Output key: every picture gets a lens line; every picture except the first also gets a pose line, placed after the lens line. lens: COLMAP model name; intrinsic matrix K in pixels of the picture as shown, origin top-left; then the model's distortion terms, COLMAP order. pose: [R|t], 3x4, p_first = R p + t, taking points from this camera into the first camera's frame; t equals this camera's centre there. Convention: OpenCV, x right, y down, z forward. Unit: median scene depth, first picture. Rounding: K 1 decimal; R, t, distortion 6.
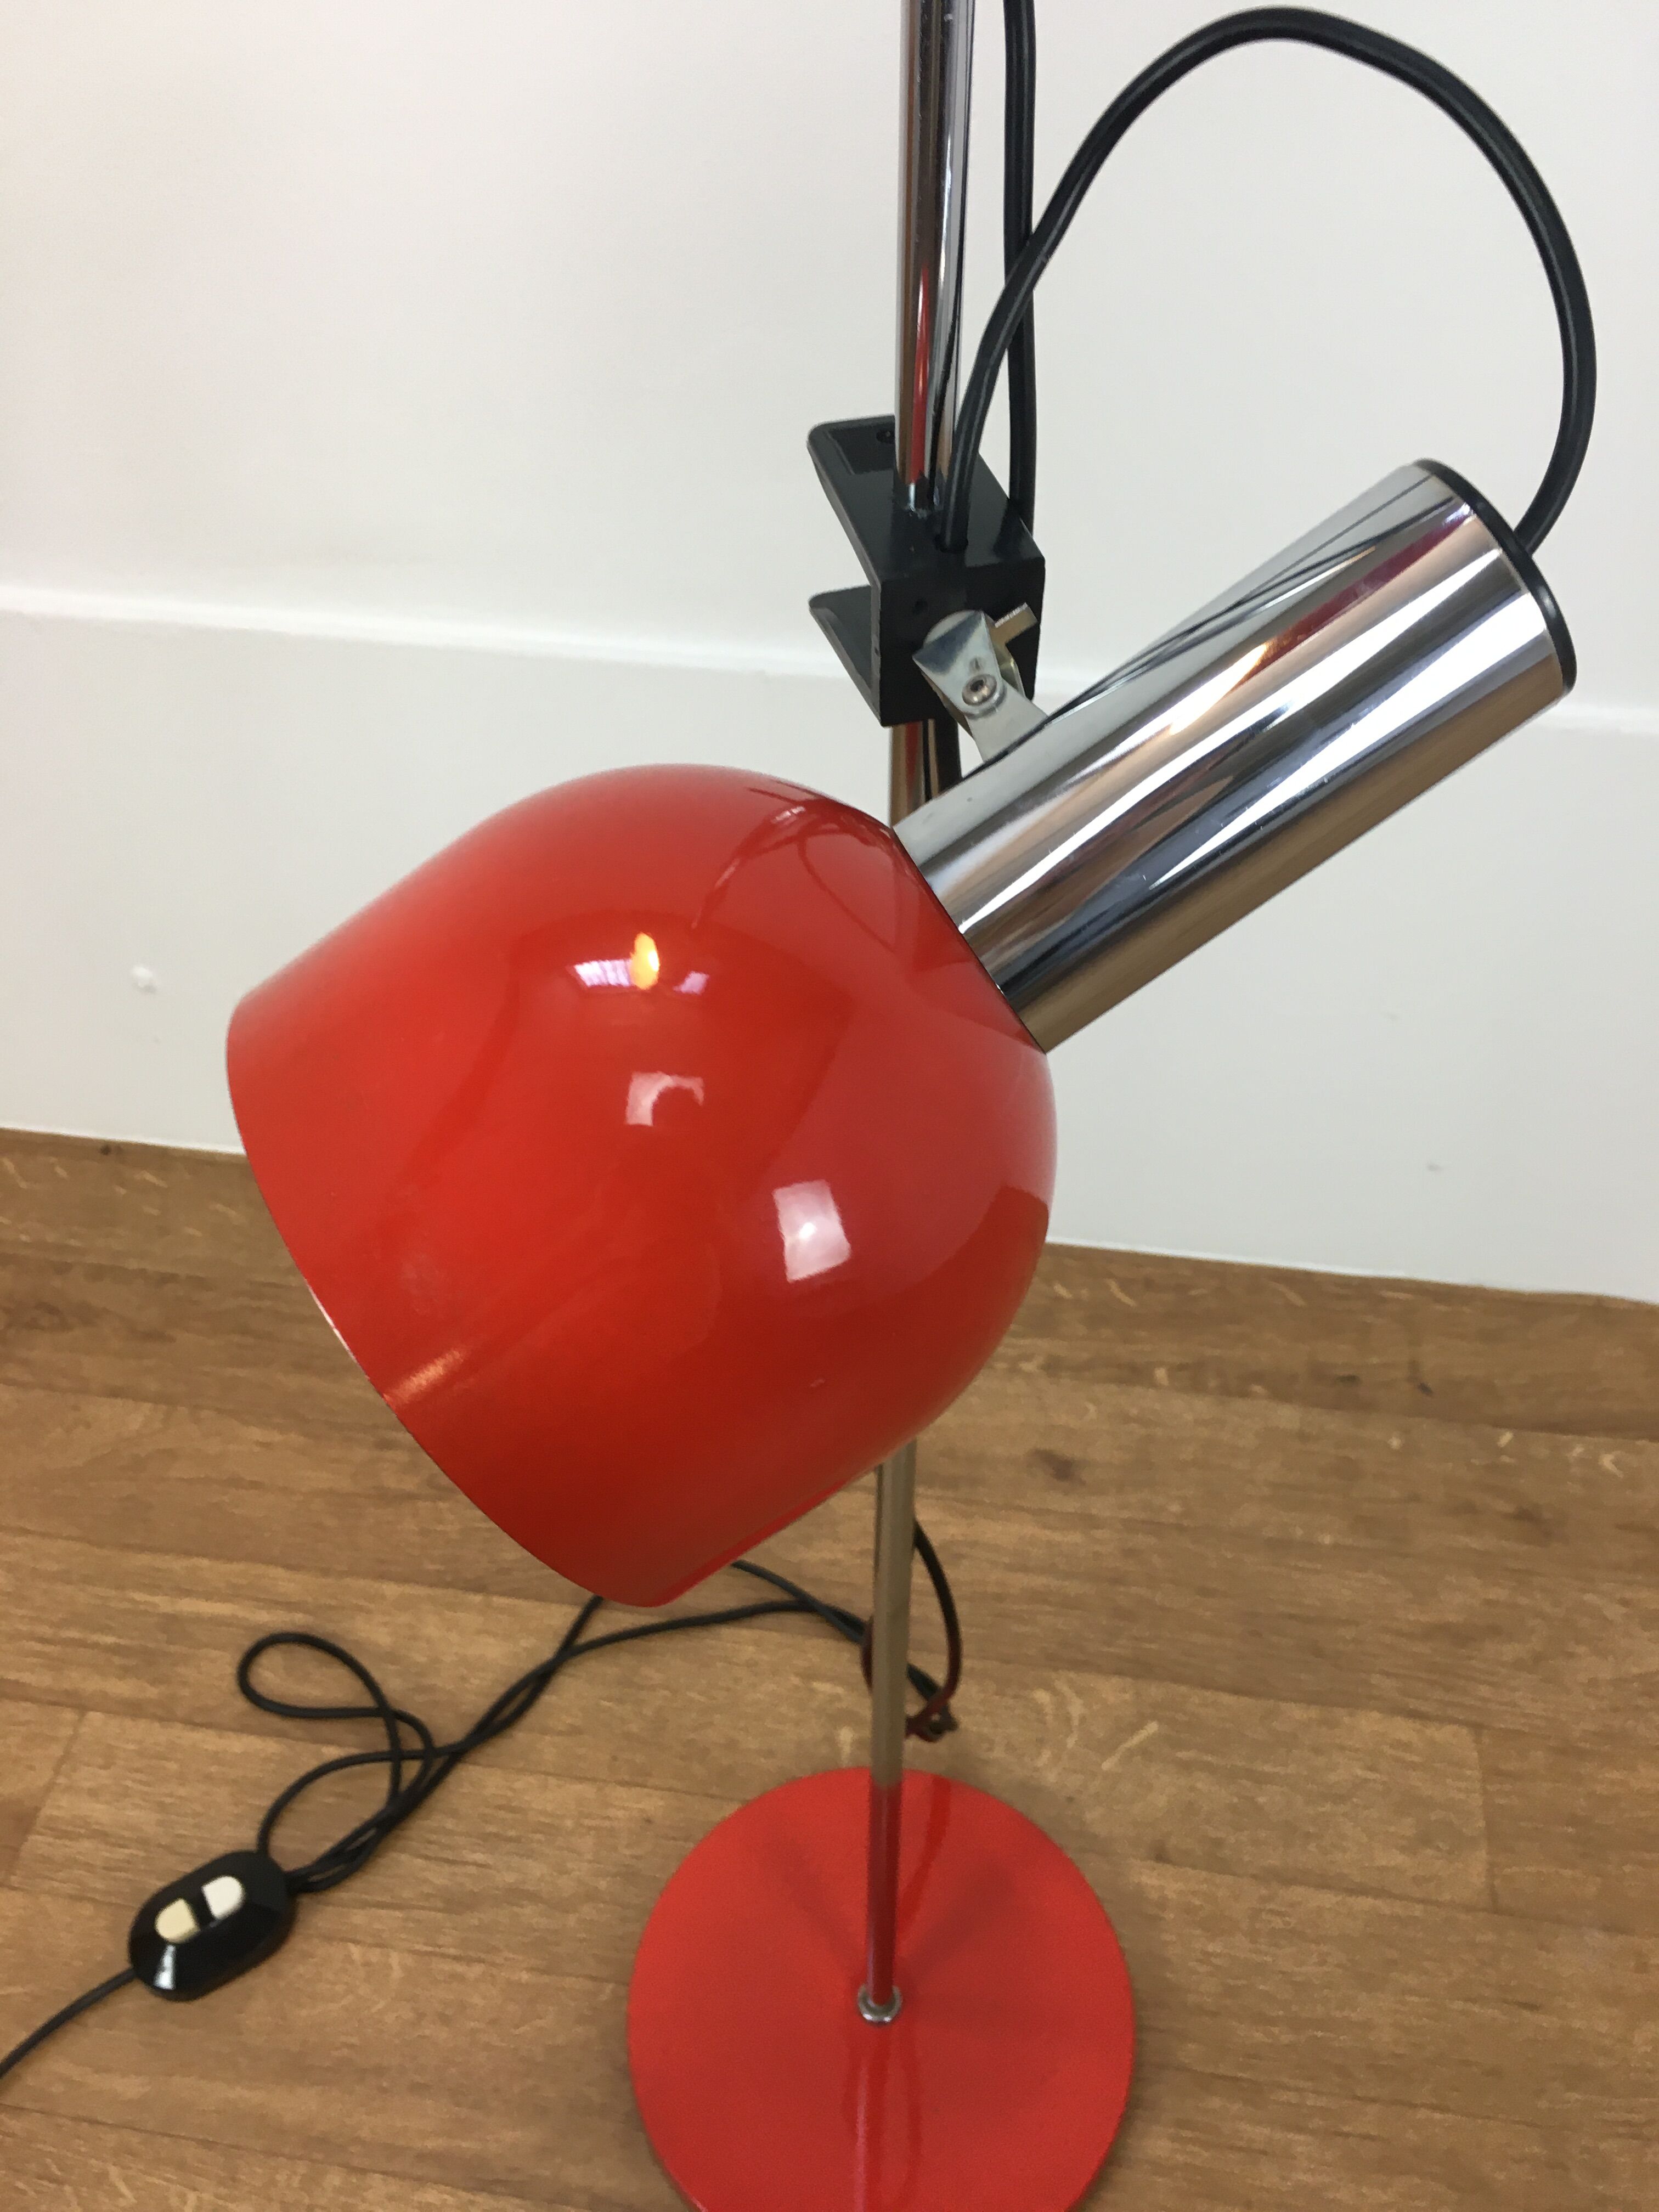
lens RADIAL K [[1951.3, 0, 814.3], [0, 1951.3, 1130.7], [0, 0, 1]] dist [0.050110, -0.126257]
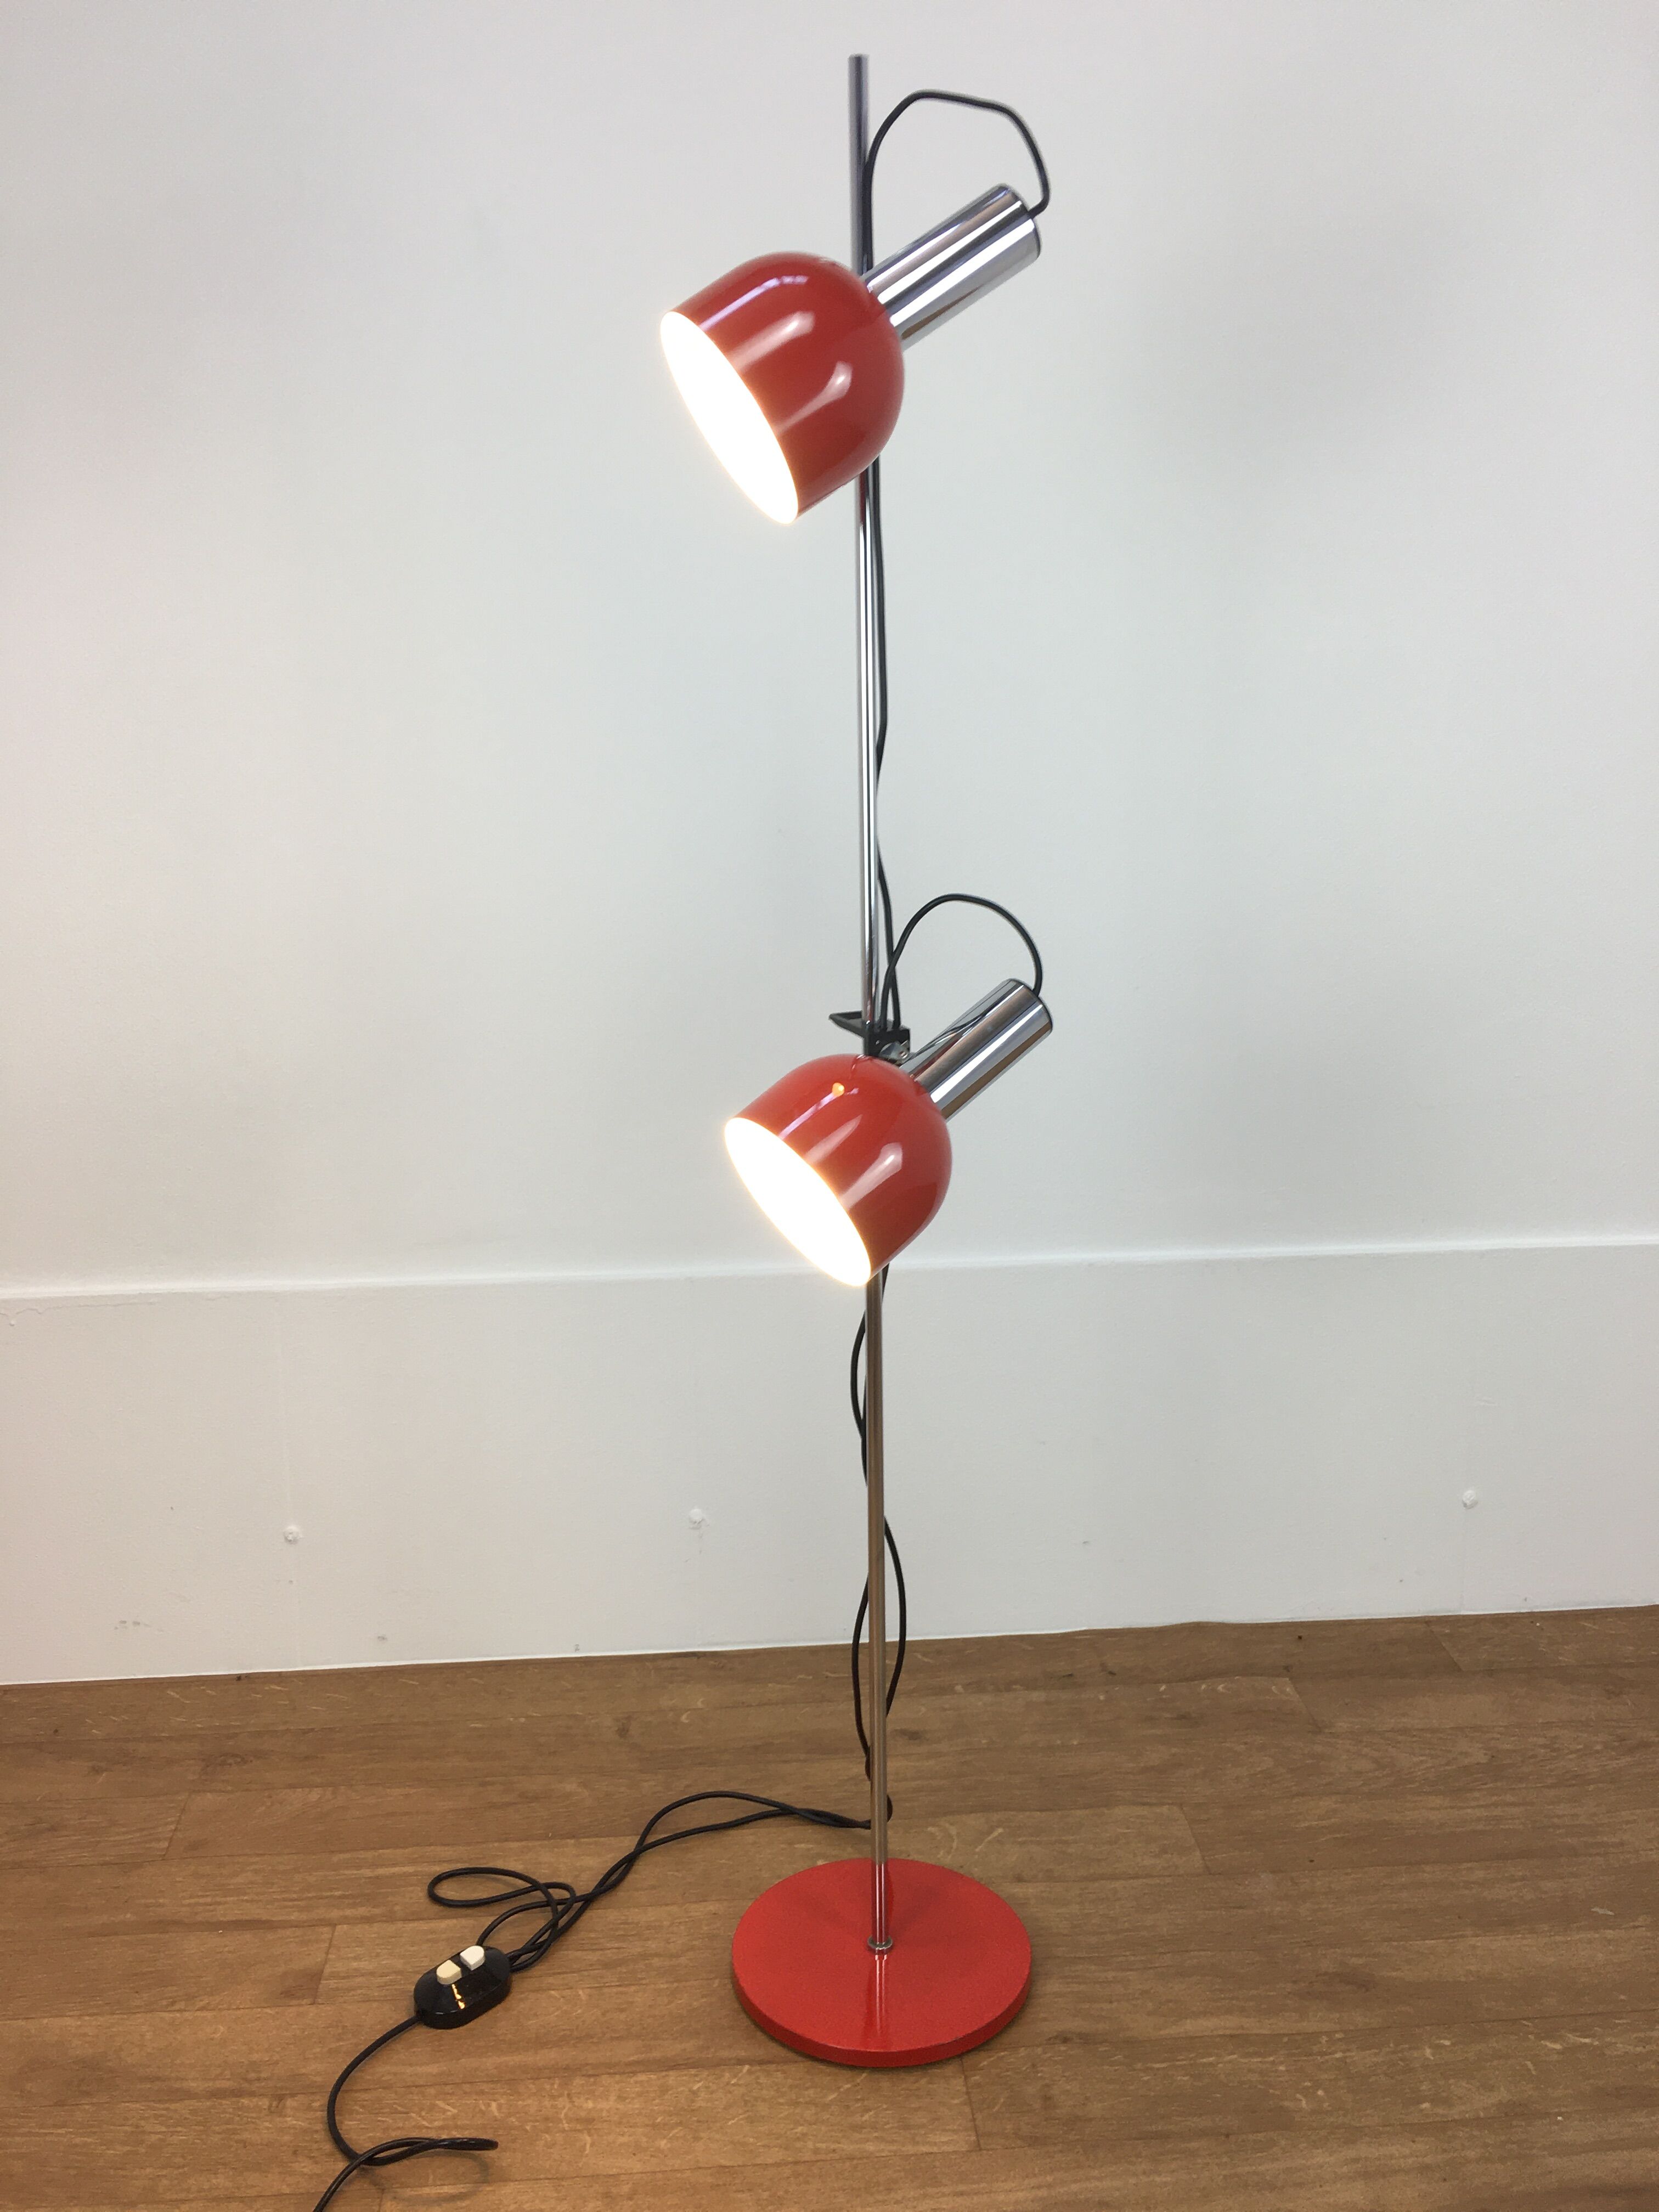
lens RADIAL K [[1951.3, 0, 857.4], [0, 1951.3, 1096.1], [0, 0, 1]] dist [0.050110, -0.126257]
pose [[0.969790, -0.052773, 0.238163, -0.298734], [0.168410, 0.851161, -0.497156, 0.561062], [-0.176479, 0.522246, 0.834335, -0.675403]]
